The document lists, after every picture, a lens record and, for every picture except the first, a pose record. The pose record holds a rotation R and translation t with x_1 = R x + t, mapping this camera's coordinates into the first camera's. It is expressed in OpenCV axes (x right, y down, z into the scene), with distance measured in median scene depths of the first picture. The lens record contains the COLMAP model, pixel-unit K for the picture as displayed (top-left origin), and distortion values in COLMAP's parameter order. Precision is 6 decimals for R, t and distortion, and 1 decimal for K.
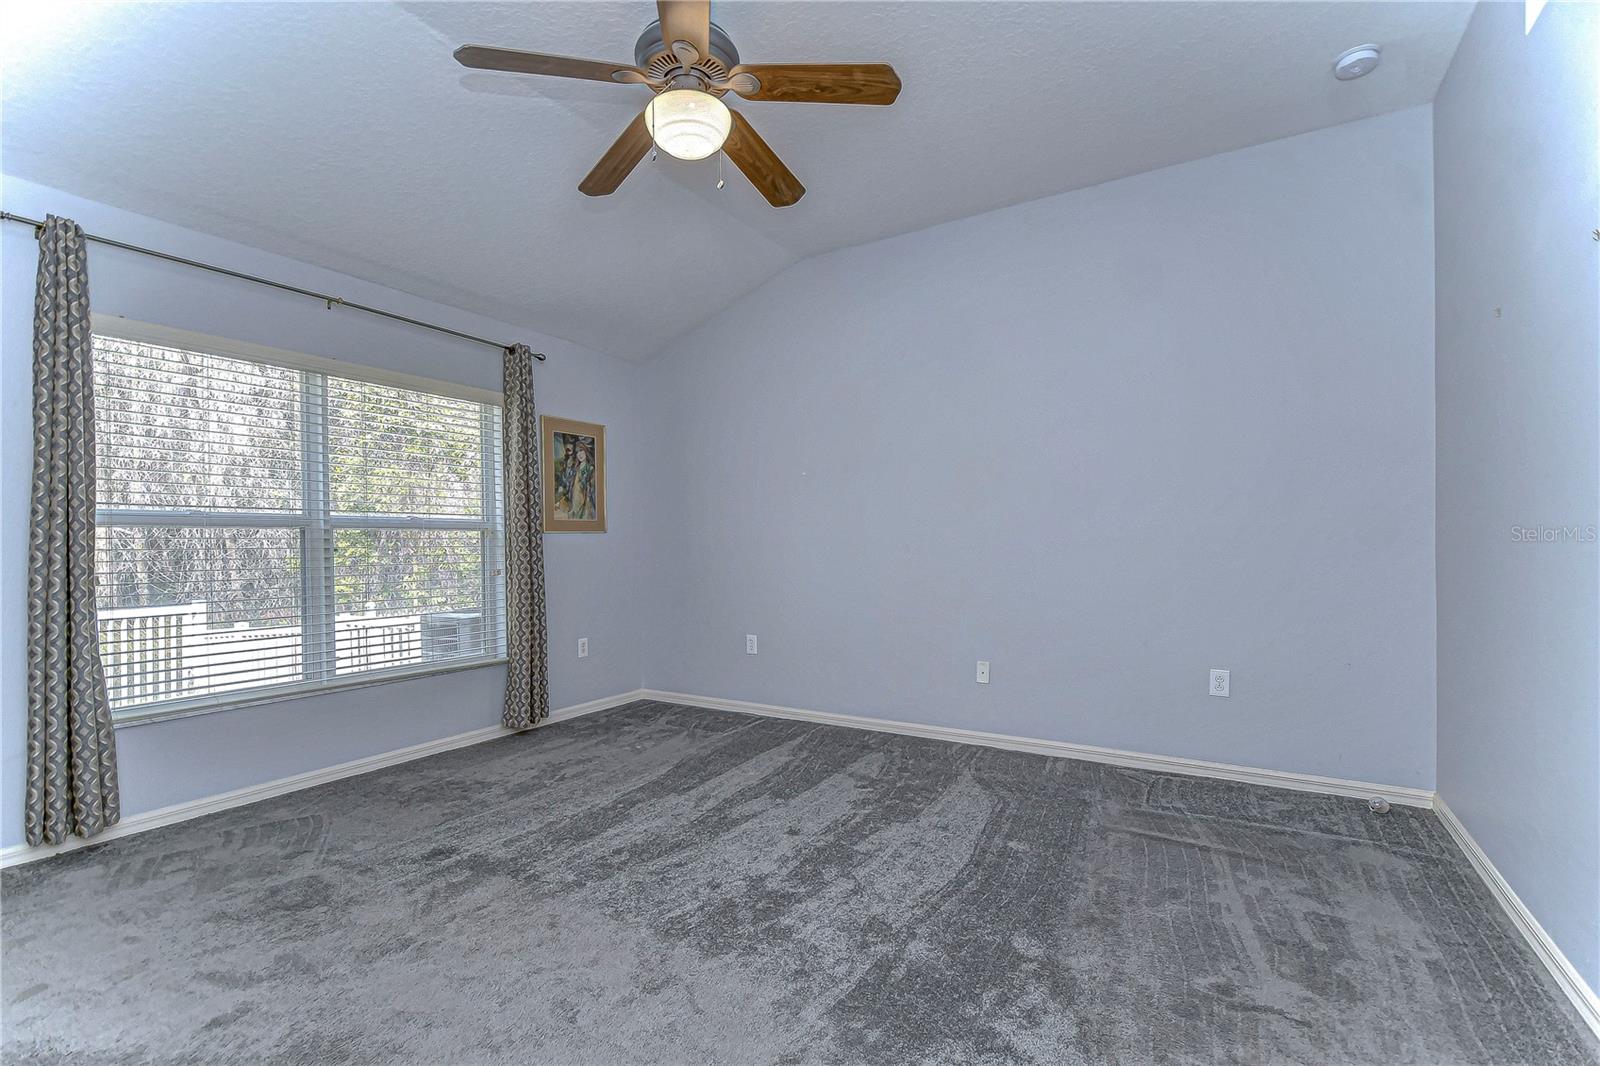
lens RADIAL K [[699.9, 0, 798.9], [0, 699.9, 565.5], [0, 0, 1]] dist [0.014108, -0.009543]
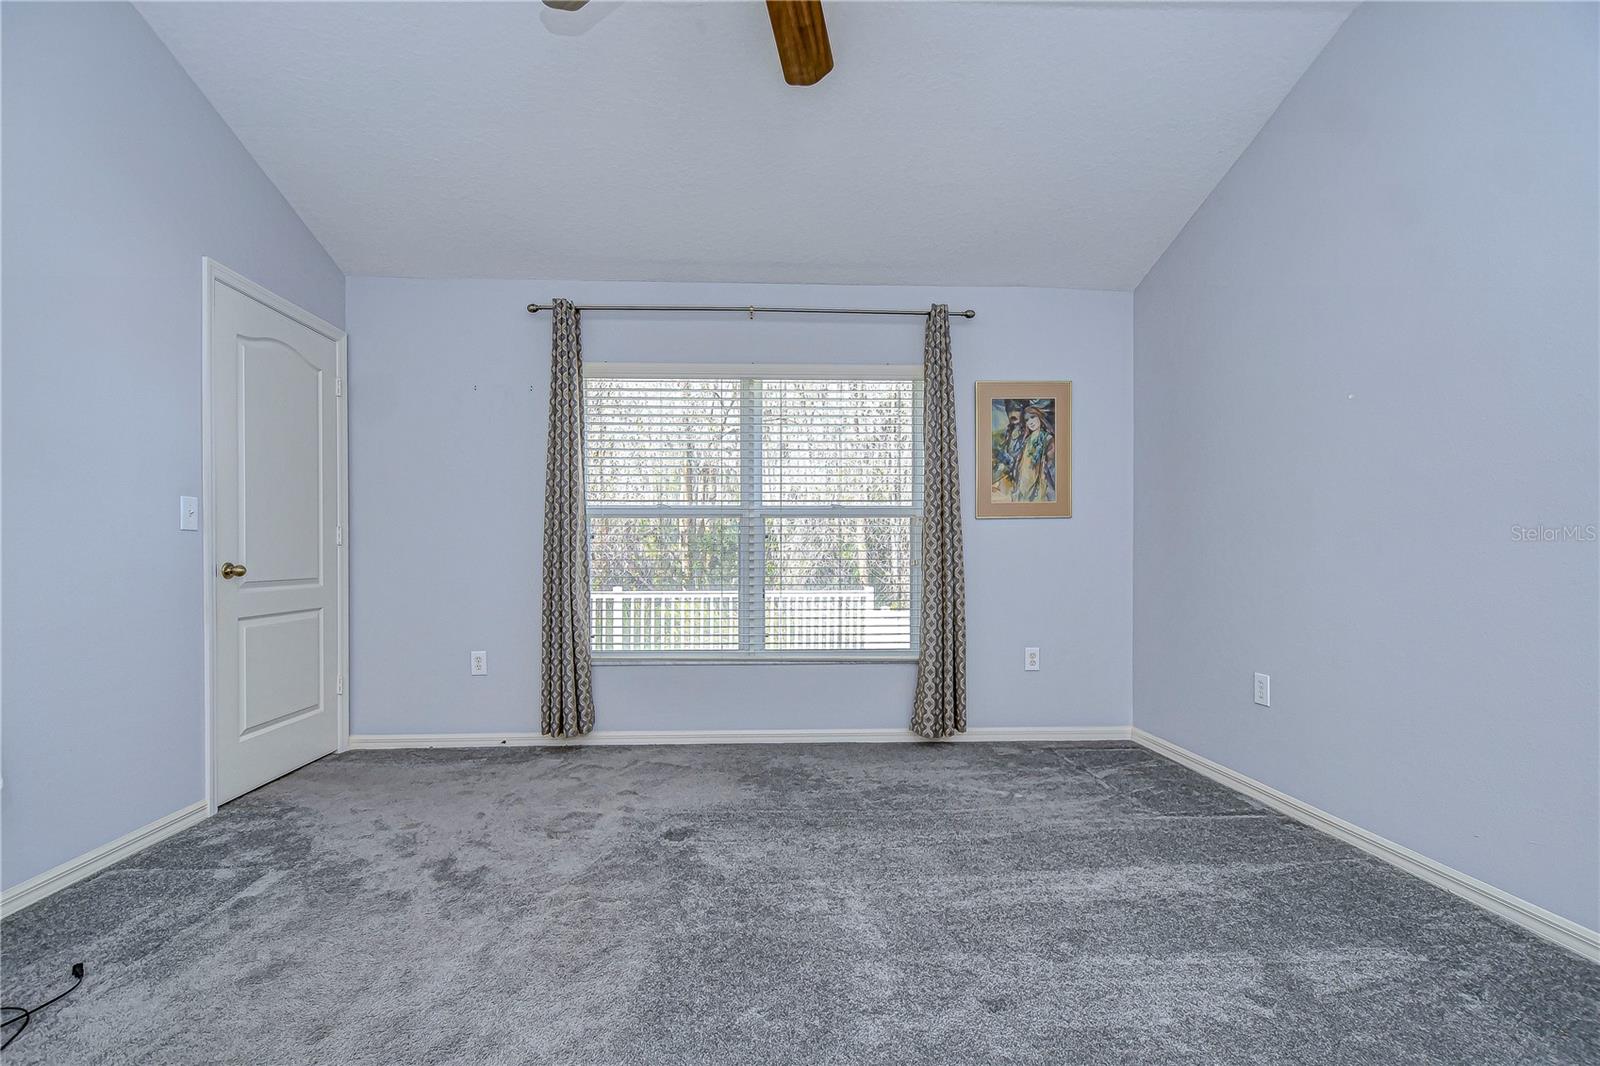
lens RADIAL K [[699.9, 0, 798.9], [0, 699.9, 565.5], [0, 0, 1]] dist [0.014108, -0.009543]
pose [[0.563619, 0.016434, -0.825871, 0.241528], [-0.027935, 0.999609, 0.000827, 0.017940], [0.825562, 0.022605, 0.563858, 0.358170]]
